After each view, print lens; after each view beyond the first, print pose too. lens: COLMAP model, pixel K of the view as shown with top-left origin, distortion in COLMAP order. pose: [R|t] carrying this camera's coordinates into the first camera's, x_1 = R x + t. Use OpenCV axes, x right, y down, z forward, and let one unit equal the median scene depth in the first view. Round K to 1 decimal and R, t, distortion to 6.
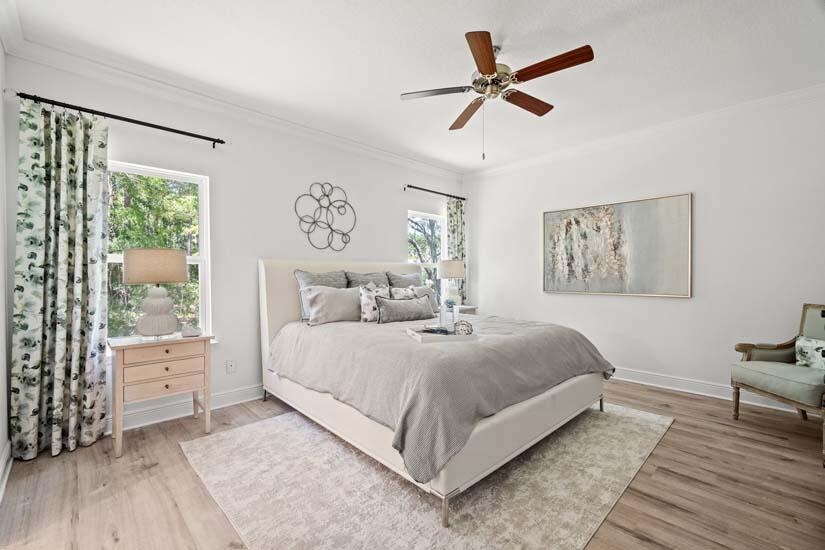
lens RADIAL K [[357.3, 0, 409.2], [0, 357.3, 275.2], [0, 0, 1]] dist [0.000554, 0.000496]
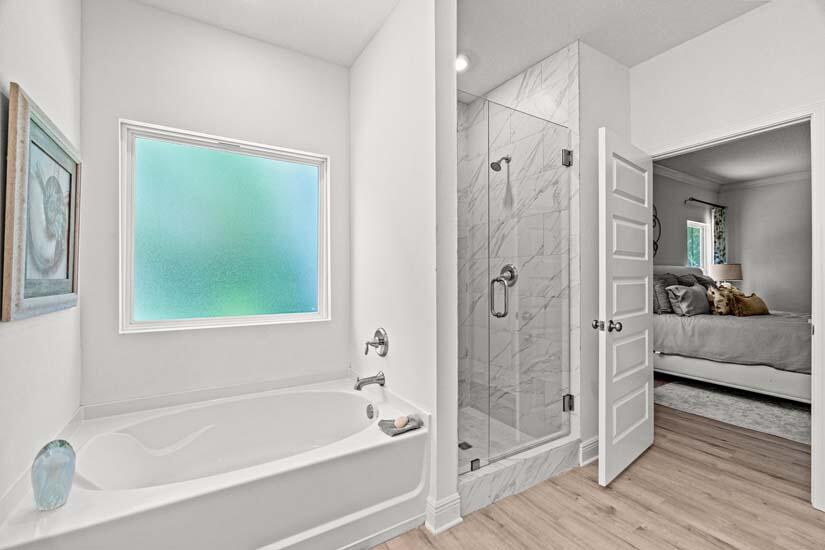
lens RADIAL K [[357.3, 0, 409.2], [0, 357.3, 275.2], [0, 0, 1]] dist [0.000554, 0.000496]
pose [[0.979386, -0.000485, -0.201998, -0.923844], [-0.000566, 0.999987, -0.005147, -0.000246], [0.201998, 0.005155, 0.979372, -0.429450]]
